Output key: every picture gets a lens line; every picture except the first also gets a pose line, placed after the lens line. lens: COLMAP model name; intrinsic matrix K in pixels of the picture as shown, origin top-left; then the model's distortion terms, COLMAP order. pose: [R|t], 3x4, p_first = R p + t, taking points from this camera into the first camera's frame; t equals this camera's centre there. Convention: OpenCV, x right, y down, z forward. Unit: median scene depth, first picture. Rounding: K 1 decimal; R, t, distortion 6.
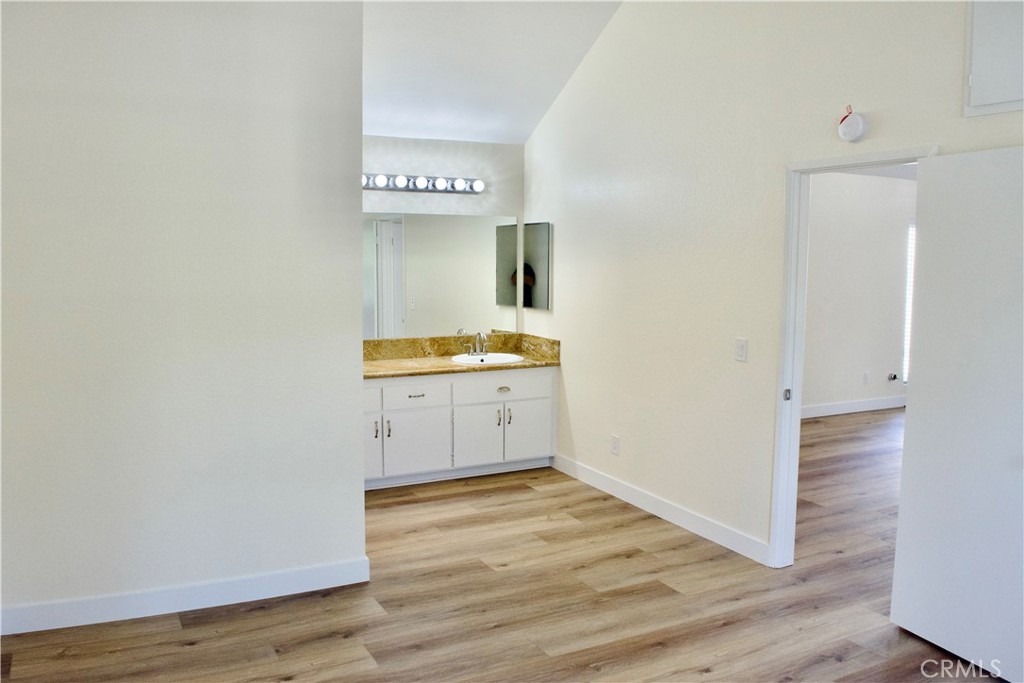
lens RADIAL K [[818.2, 0, 518.2], [0, 818.2, 344.0], [0, 0, 1]] dist [-0.077560, 0.011498]
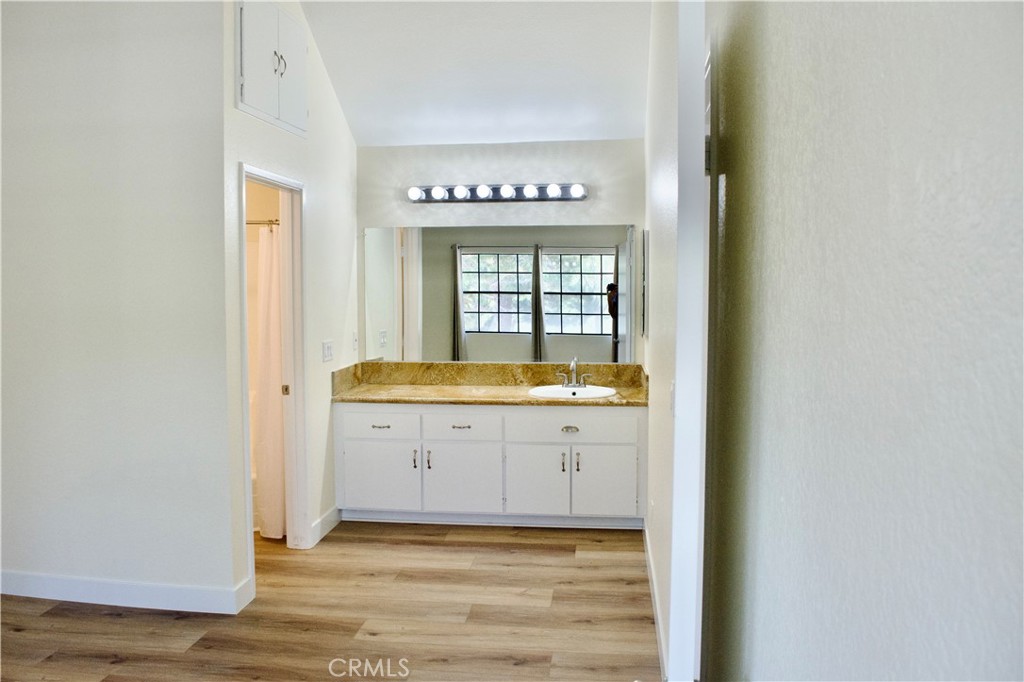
lens RADIAL K [[818.2, 0, 508.2], [0, 818.2, 333.4], [0, 0, 1]] dist [-0.077560, 0.011498]
pose [[0.818870, 0.027397, -0.573324, 0.436638], [-0.050842, 0.998396, -0.024908, -0.020084], [0.571722, 0.049546, 0.818950, 0.288471]]
